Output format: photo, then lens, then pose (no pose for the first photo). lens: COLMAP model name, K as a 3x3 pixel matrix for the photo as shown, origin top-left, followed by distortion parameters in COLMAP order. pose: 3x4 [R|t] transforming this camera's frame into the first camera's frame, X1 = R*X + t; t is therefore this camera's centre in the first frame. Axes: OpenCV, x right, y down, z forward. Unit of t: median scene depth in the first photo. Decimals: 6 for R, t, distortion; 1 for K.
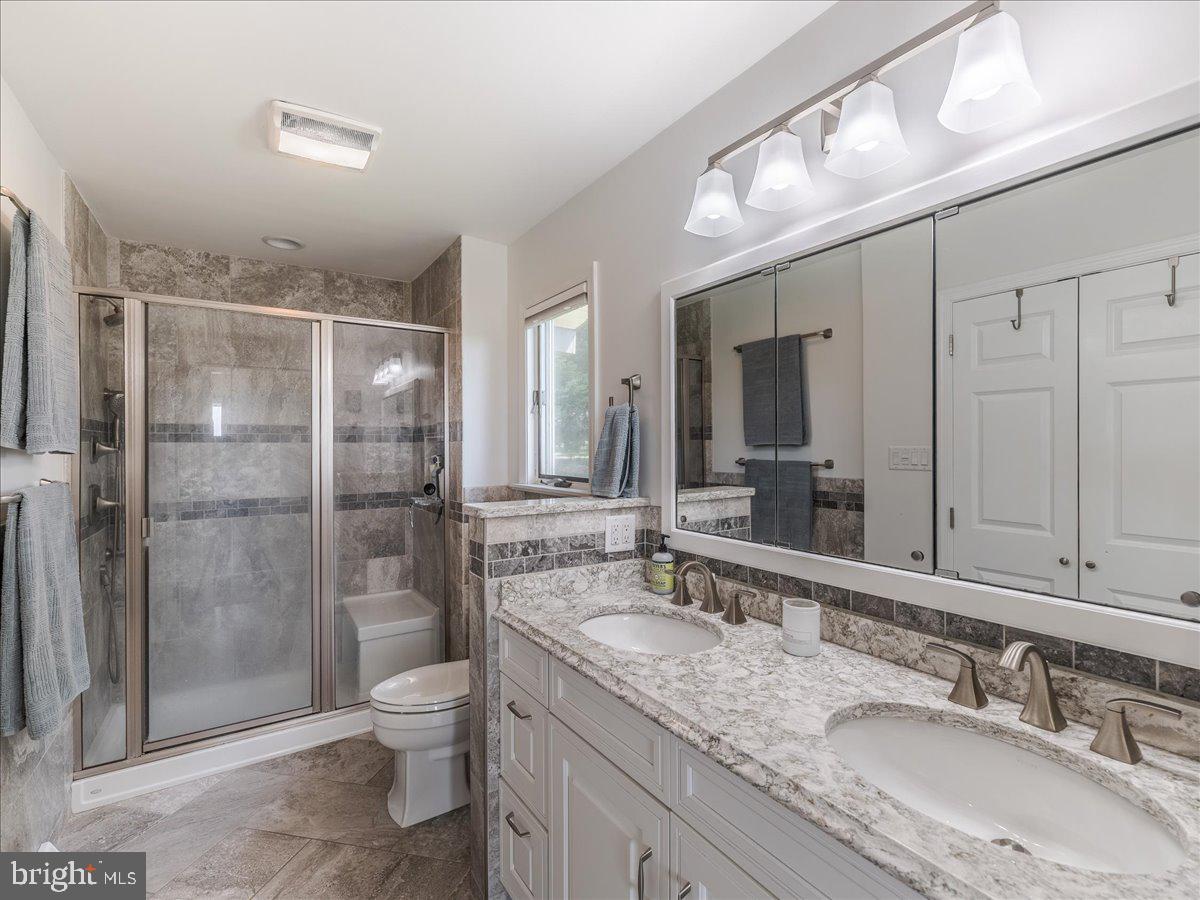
lens RADIAL K [[549.4, 0, 598.5], [0, 549.4, 448.4], [0, 0, 1]] dist [-0.002275, -0.000808]
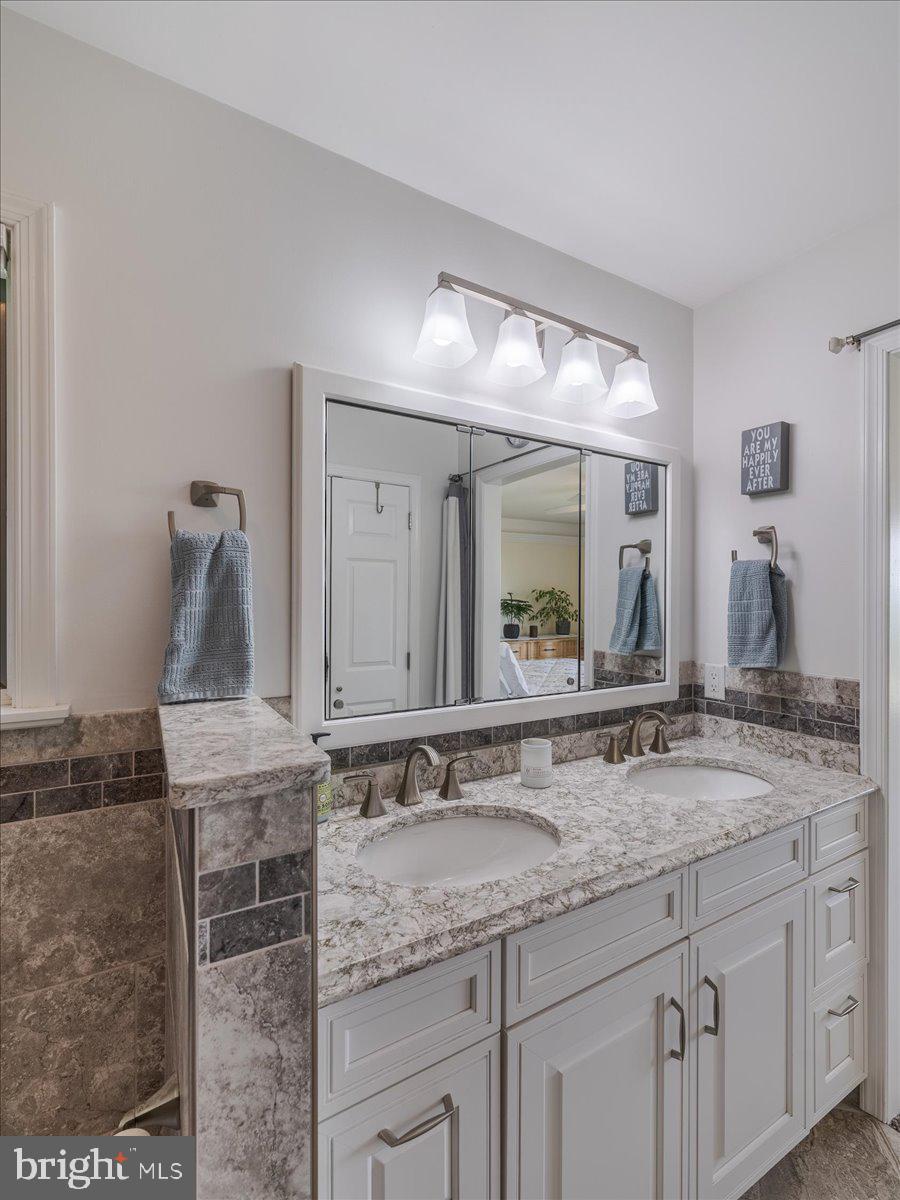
lens RADIAL K [[549.4, 0, 452.9], [0, 549.4, 597.0], [0, 0, 1]] dist [-0.002275, -0.000808]
pose [[0.042458, 0.008310, 0.999064, -0.782611], [-0.000060, 0.999965, -0.008315, -0.011187], [-0.999098, 0.000293, 0.042457, 1.119769]]
